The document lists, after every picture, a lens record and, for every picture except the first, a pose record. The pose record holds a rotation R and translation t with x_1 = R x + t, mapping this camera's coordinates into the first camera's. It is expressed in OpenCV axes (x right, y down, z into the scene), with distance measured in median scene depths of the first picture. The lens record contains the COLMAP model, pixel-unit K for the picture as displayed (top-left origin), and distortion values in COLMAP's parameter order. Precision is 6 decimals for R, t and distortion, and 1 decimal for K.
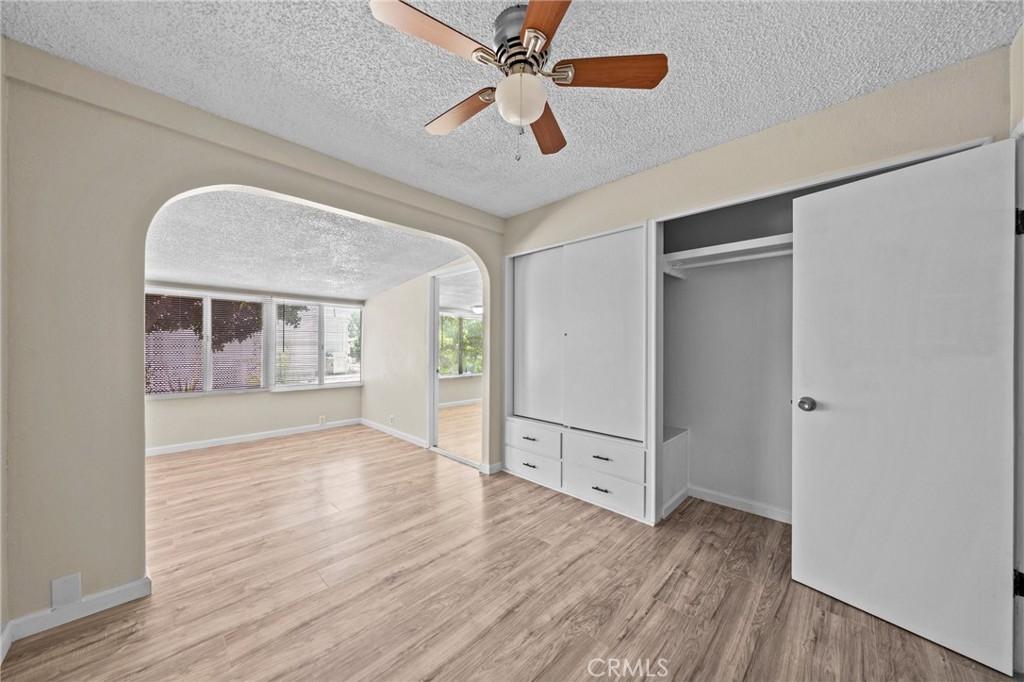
lens RADIAL K [[350.2, 0, 510.3], [0, 350.2, 345.5], [0, 0, 1]] dist [-0.003592, 0.000554]
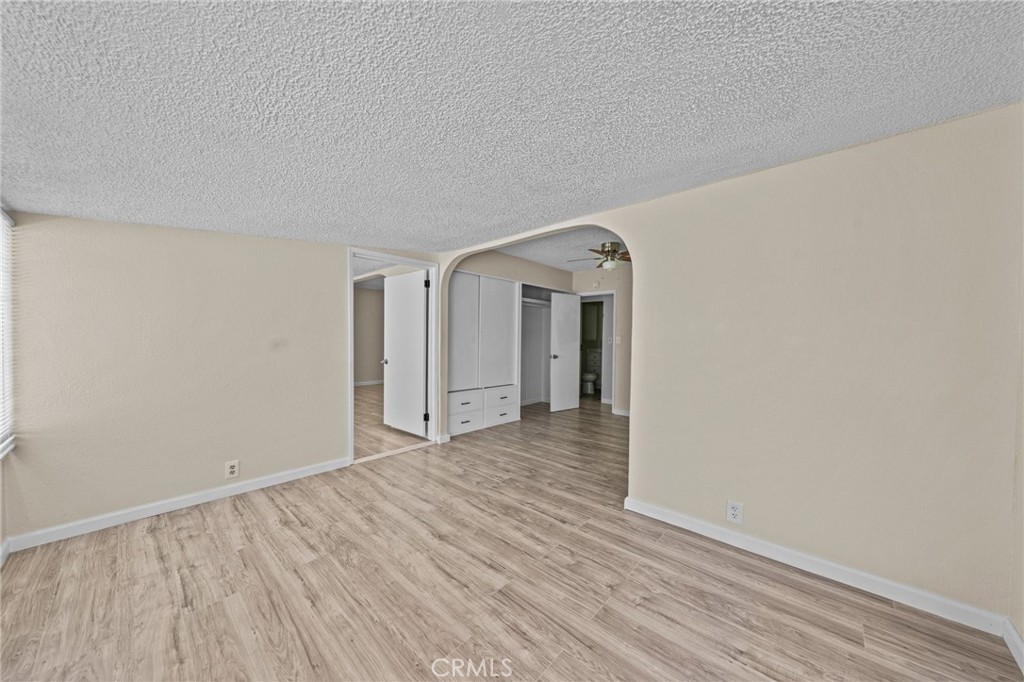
lens RADIAL K [[350.2, 0, 511.1], [0, 350.2, 344.9], [0, 0, 1]] dist [-0.003592, 0.000554]
pose [[-0.032213, -0.020162, 0.999278, -1.686288], [-0.008144, 0.999769, 0.019909, -0.004244], [-0.999448, -0.007497, -0.032370, 1.052704]]
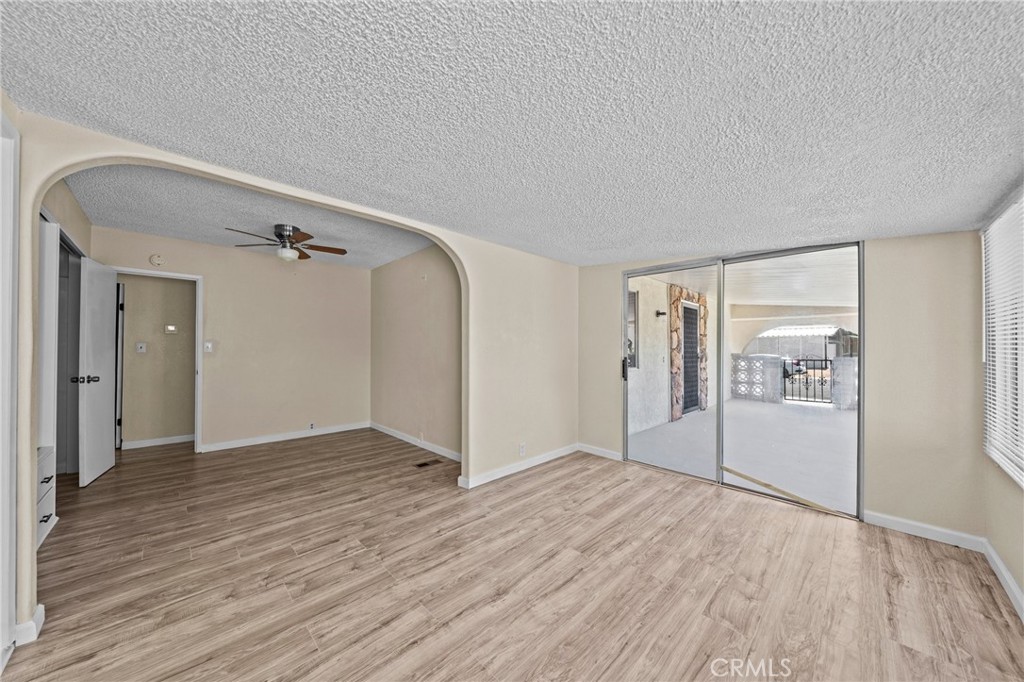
lens RADIAL K [[350.2, 0, 511.1], [0, 350.2, 345.0], [0, 0, 1]] dist [-0.003592, 0.000554]
pose [[-0.999737, -0.005111, 0.022335, -0.891233], [-0.005288, 0.999955, -0.007890, -0.000048], [-0.022293, -0.008006, -0.999719, 1.863290]]
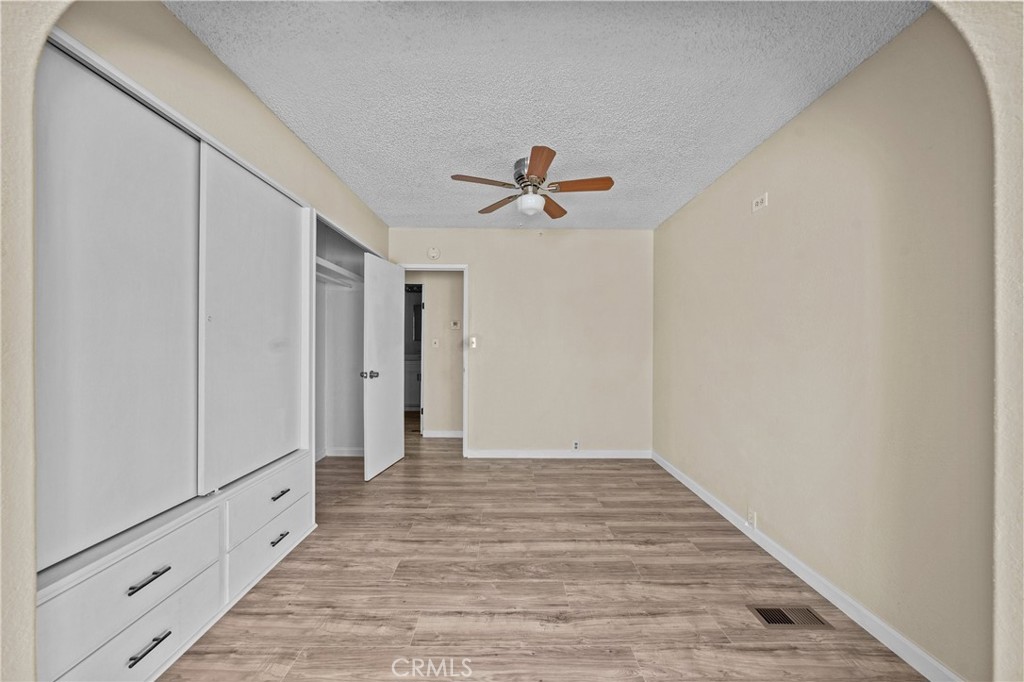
lens RADIAL K [[350.2, 0, 511.6], [0, 350.2, 346.0], [0, 0, 1]] dist [-0.003592, 0.000554]
pose [[-0.706044, -0.012373, 0.708060, -0.606895], [-0.006230, 0.999917, 0.011261, 0.001328], [-0.708141, 0.003539, -0.706062, 1.204327]]
